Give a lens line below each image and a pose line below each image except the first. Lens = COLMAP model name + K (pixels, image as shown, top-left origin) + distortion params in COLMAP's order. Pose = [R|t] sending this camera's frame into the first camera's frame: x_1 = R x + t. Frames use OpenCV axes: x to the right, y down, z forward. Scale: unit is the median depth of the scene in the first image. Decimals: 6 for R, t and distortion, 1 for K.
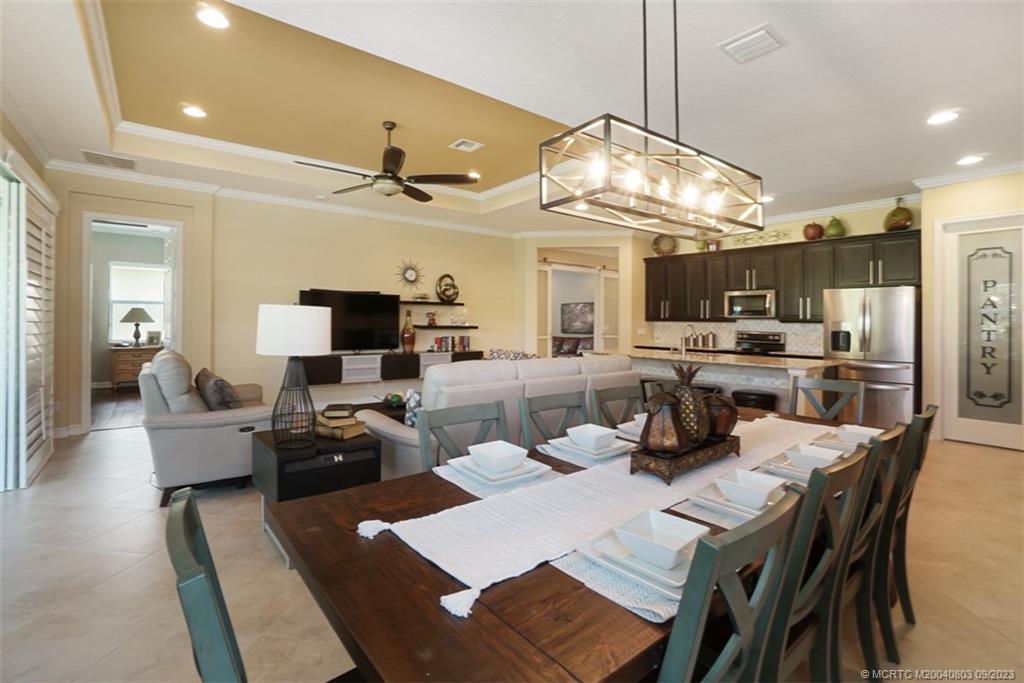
lens RADIAL K [[464.5, 0, 517.8], [0, 464.5, 315.4], [0, 0, 1]] dist [-0.016547, 0.005641]
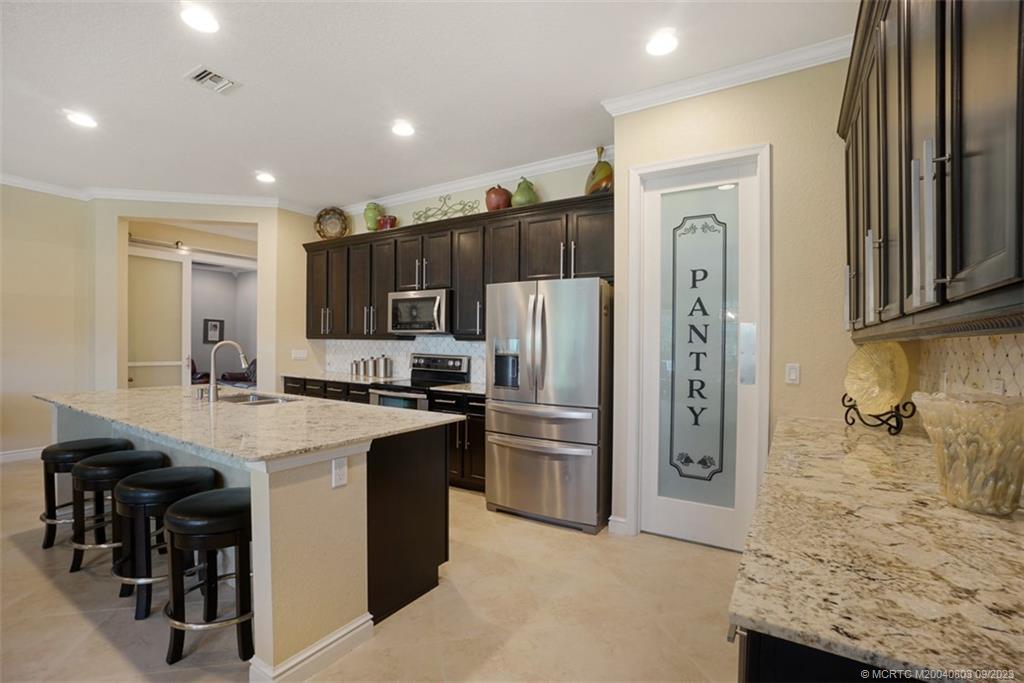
lens RADIAL K [[464.5, 0, 508.8], [0, 464.5, 342.1], [0, 0, 1]] dist [-0.016547, 0.005641]
pose [[0.948414, -0.003403, 0.317017, 0.450087], [-0.002488, 0.999832, 0.018175, 0.006158], [-0.317026, -0.018026, 0.948246, 0.377577]]
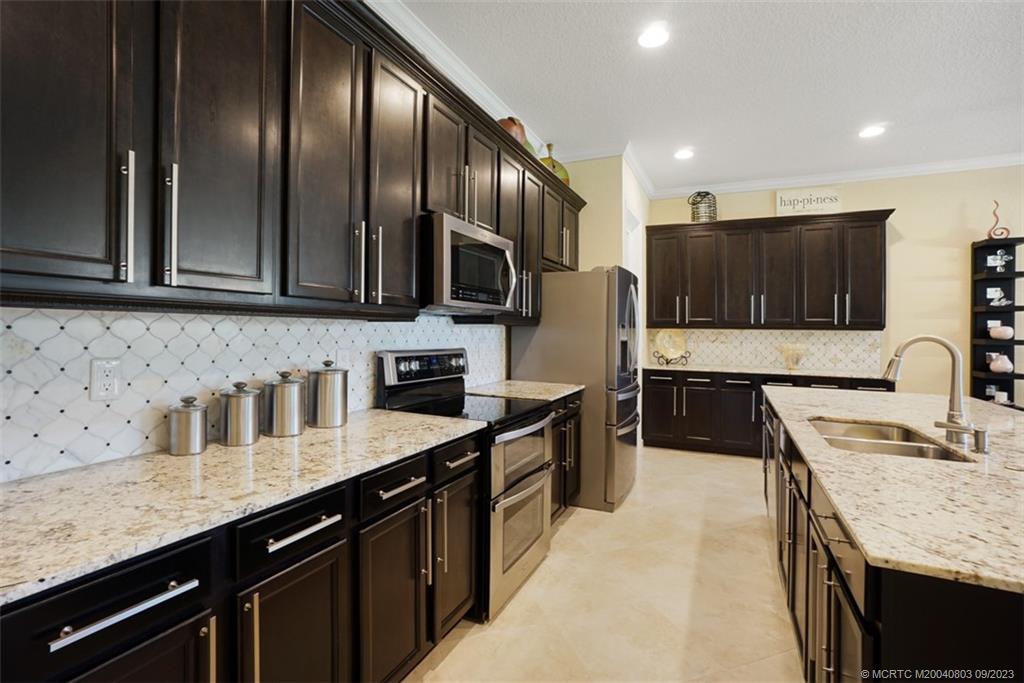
lens RADIAL K [[464.5, 0, 518.8], [0, 464.5, 318.8], [0, 0, 1]] dist [-0.016547, 0.005641]
pose [[-0.448180, -0.000340, 0.893943, 0.202324], [-0.021314, 0.999720, -0.010305, 0.016510], [-0.893689, -0.023672, -0.448061, 1.212854]]
